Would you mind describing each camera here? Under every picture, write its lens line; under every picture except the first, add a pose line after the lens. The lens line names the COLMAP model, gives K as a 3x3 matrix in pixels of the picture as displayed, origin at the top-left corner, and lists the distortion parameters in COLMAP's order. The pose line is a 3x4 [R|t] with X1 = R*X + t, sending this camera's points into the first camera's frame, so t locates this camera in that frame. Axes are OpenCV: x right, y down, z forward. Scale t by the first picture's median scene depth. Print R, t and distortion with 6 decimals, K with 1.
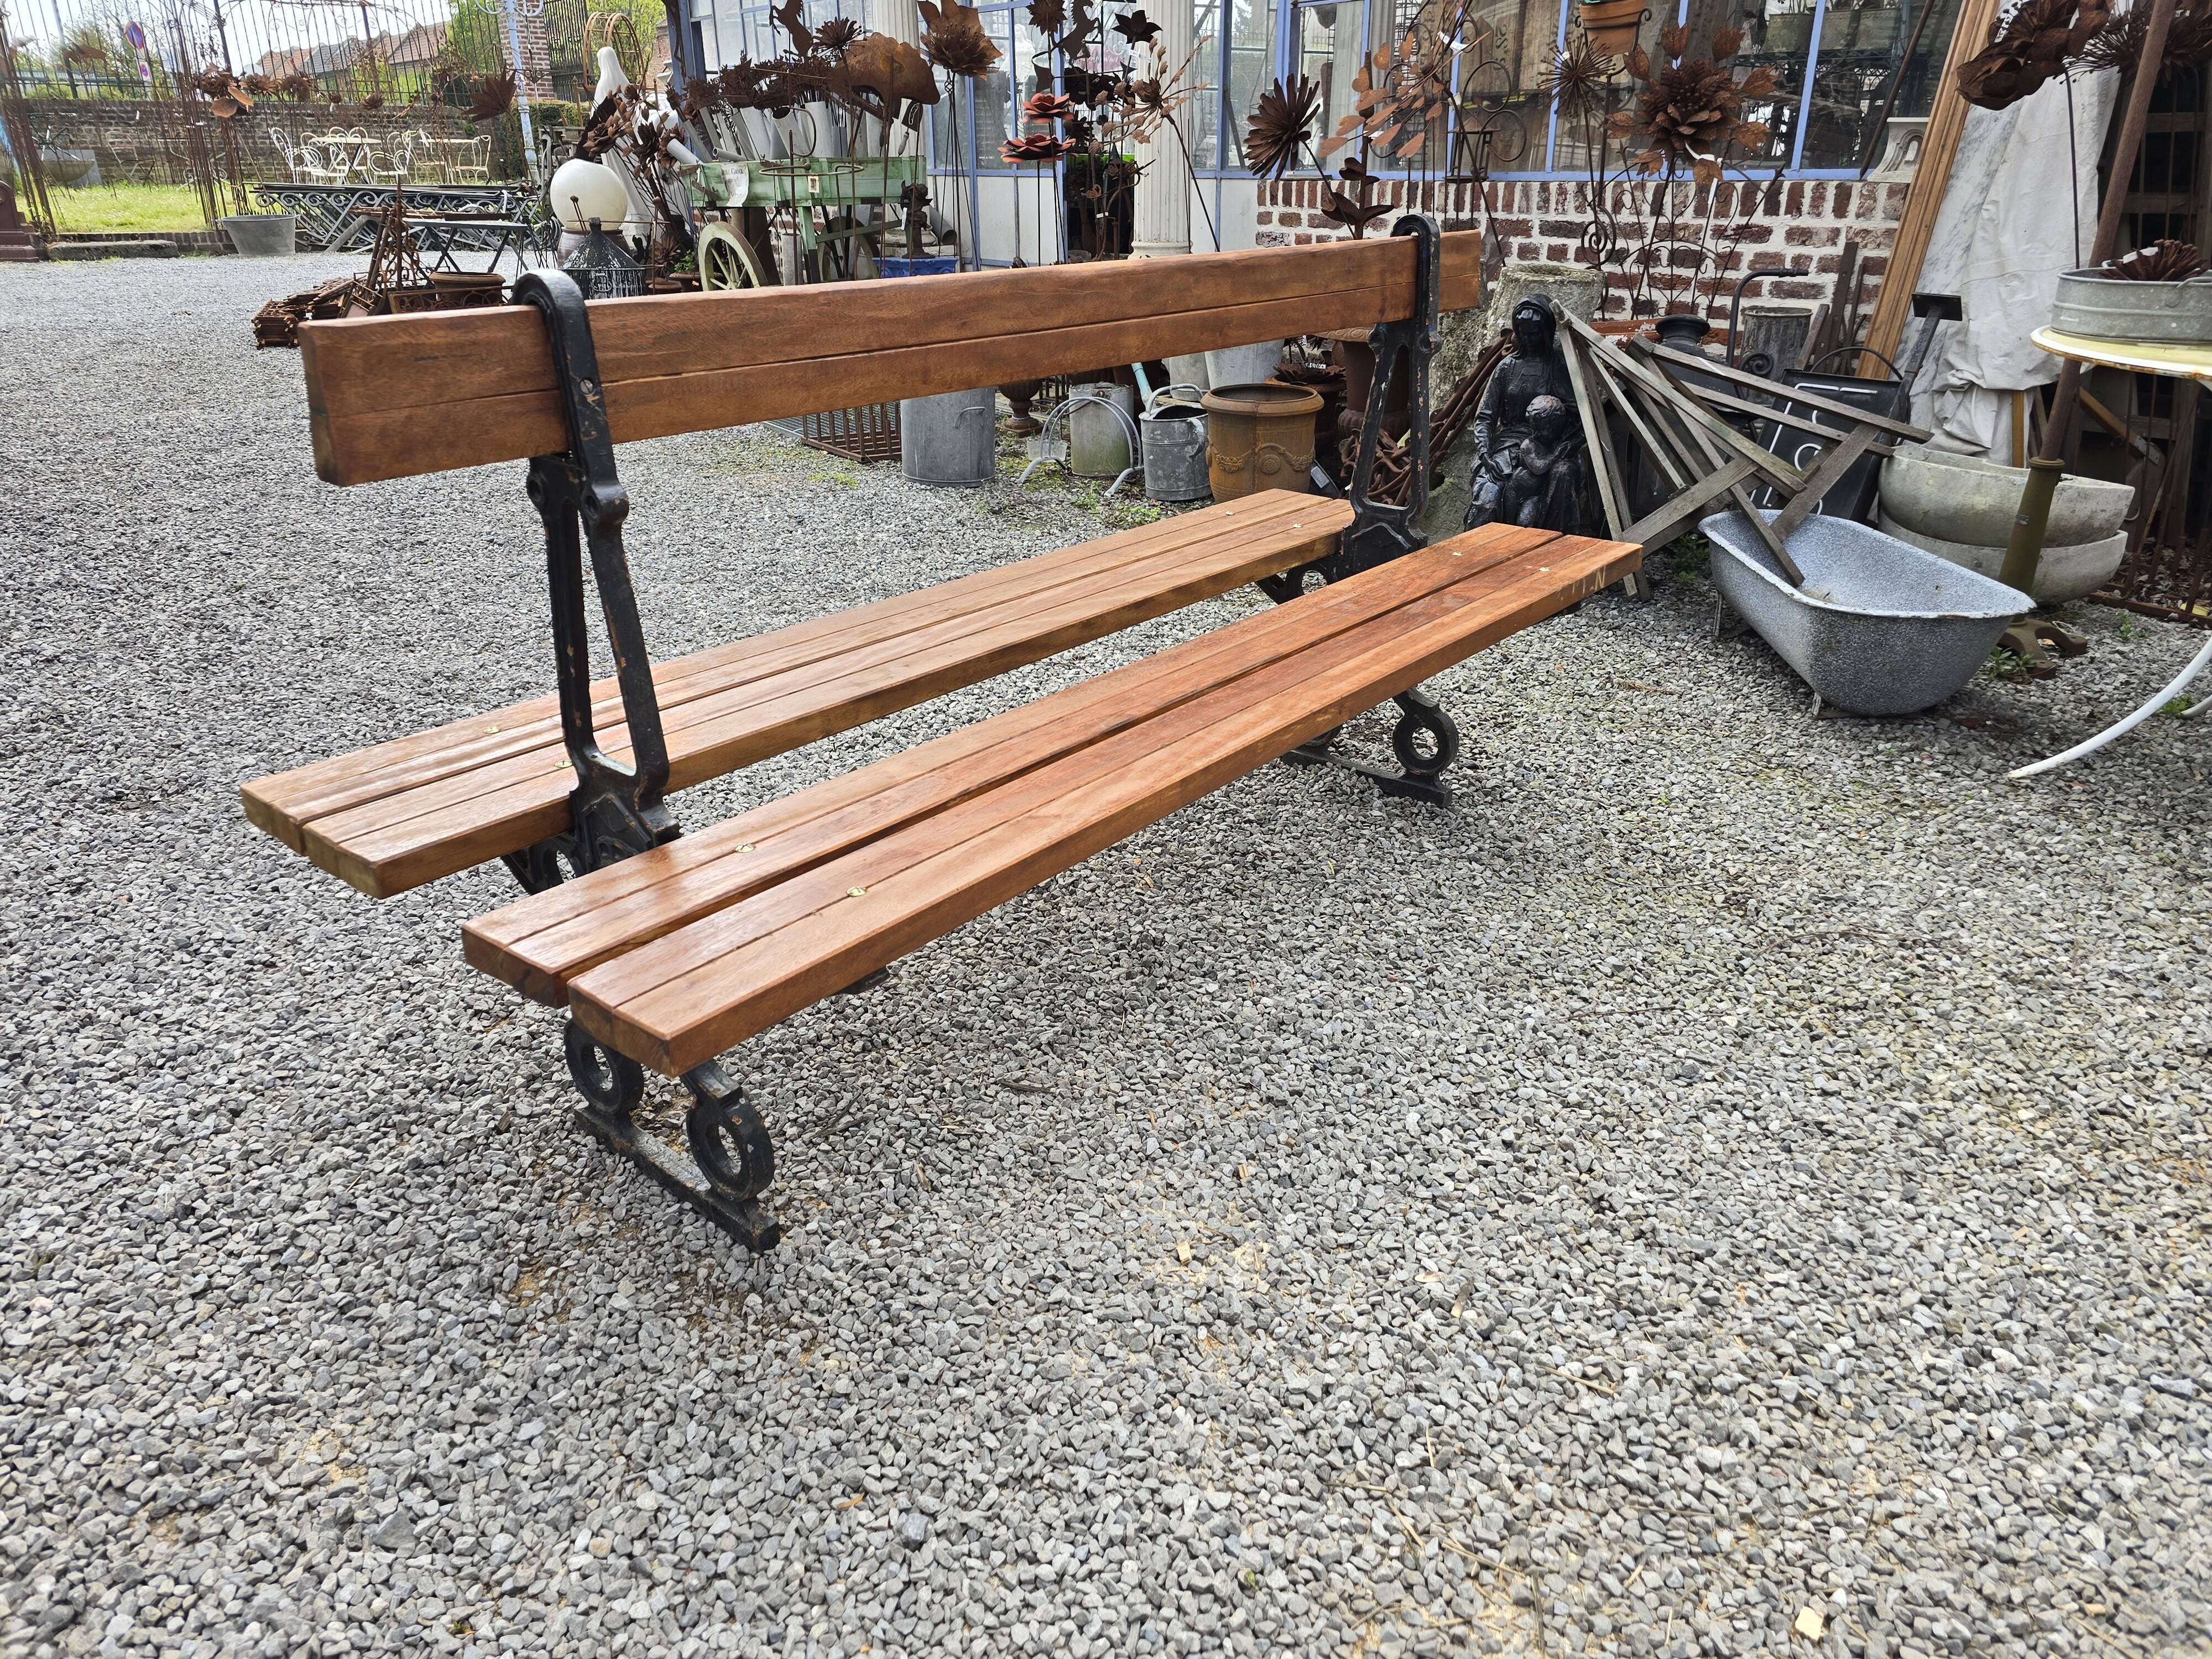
lens RADIAL K [[1502.6, 0, 1116.5], [0, 1502.6, 799.8], [0, 0, 1]] dist [0.059215, -0.057356]
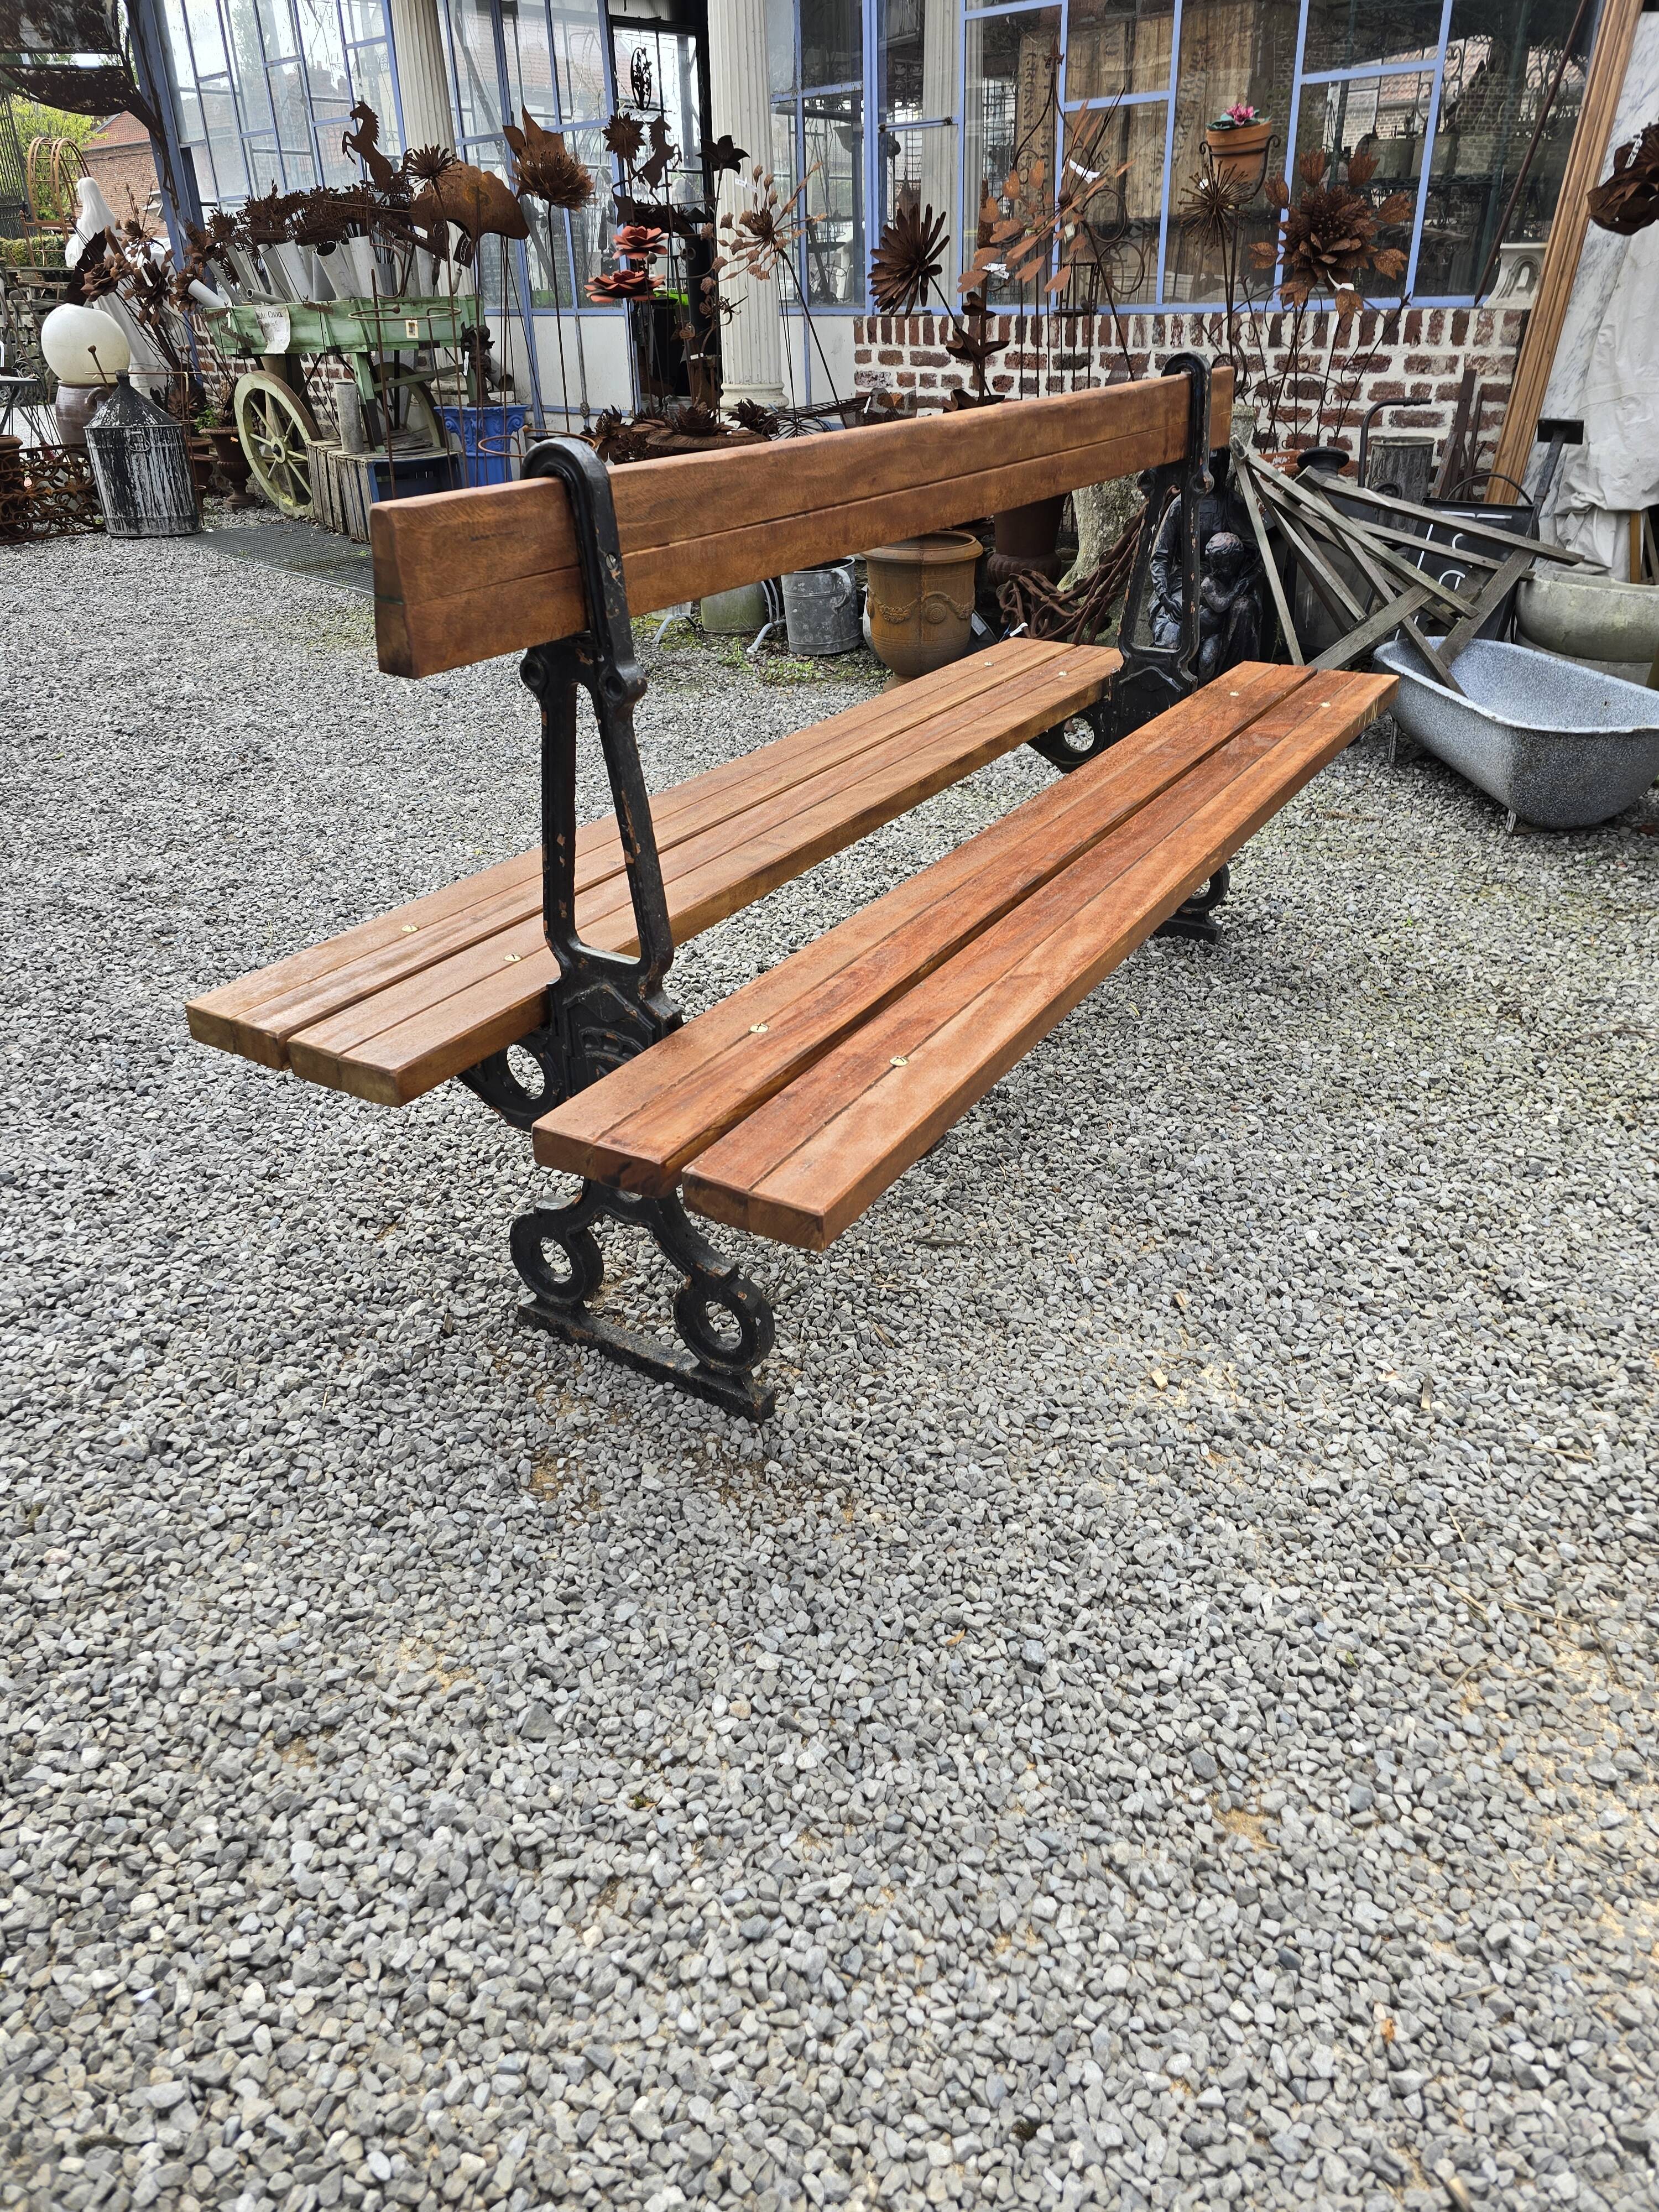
lens RADIAL K [[1502.6, 0, 848.8], [0, 1502.6, 1071.2], [0, 0, 1]] dist [0.059215, -0.057356]
pose [[0.988302, -0.081630, 0.128822, -0.174895], [0.071848, 0.994295, 0.078838, -0.007383], [-0.134523, -0.068660, 0.988529, 0.002039]]
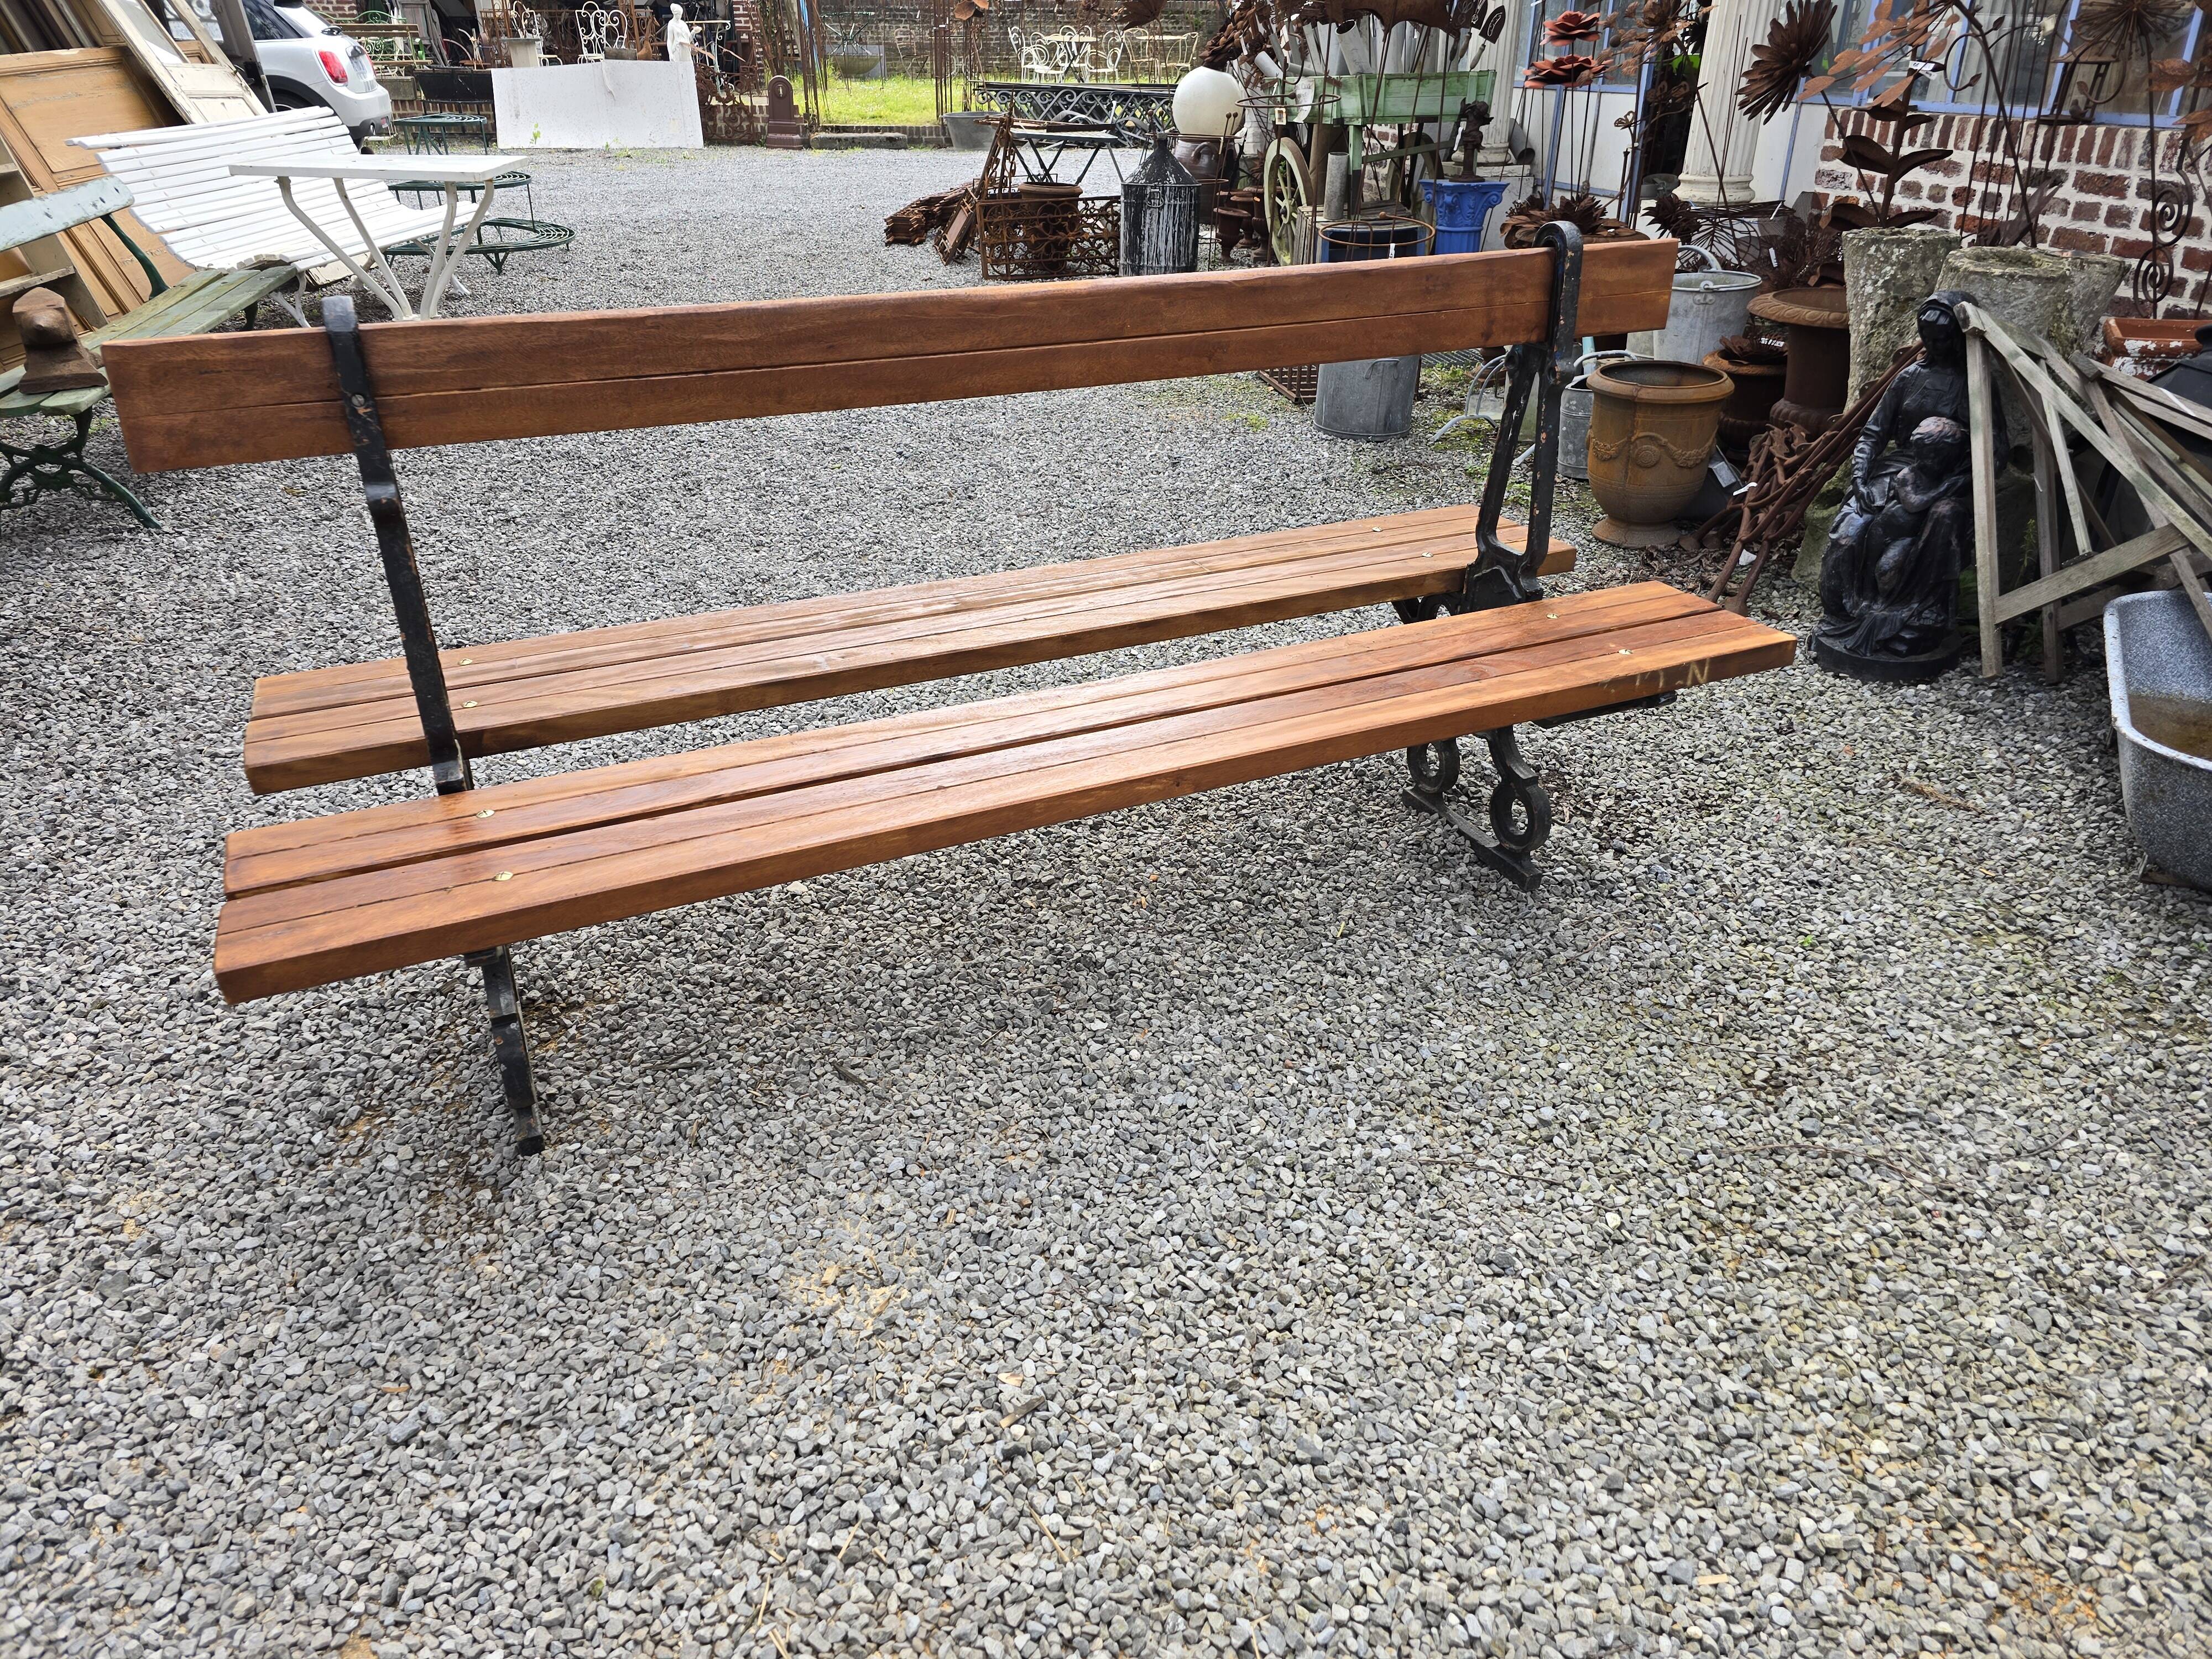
lens RADIAL K [[1502.6, 0, 1107.8], [0, 1502.6, 810.4], [0, 0, 1]] dist [0.059215, -0.057356]
pose [[0.896590, 0.200636, -0.394805, 0.342124], [-0.172850, 0.979320, 0.105142, -0.093878], [0.407736, -0.026027, 0.912729, 0.084746]]
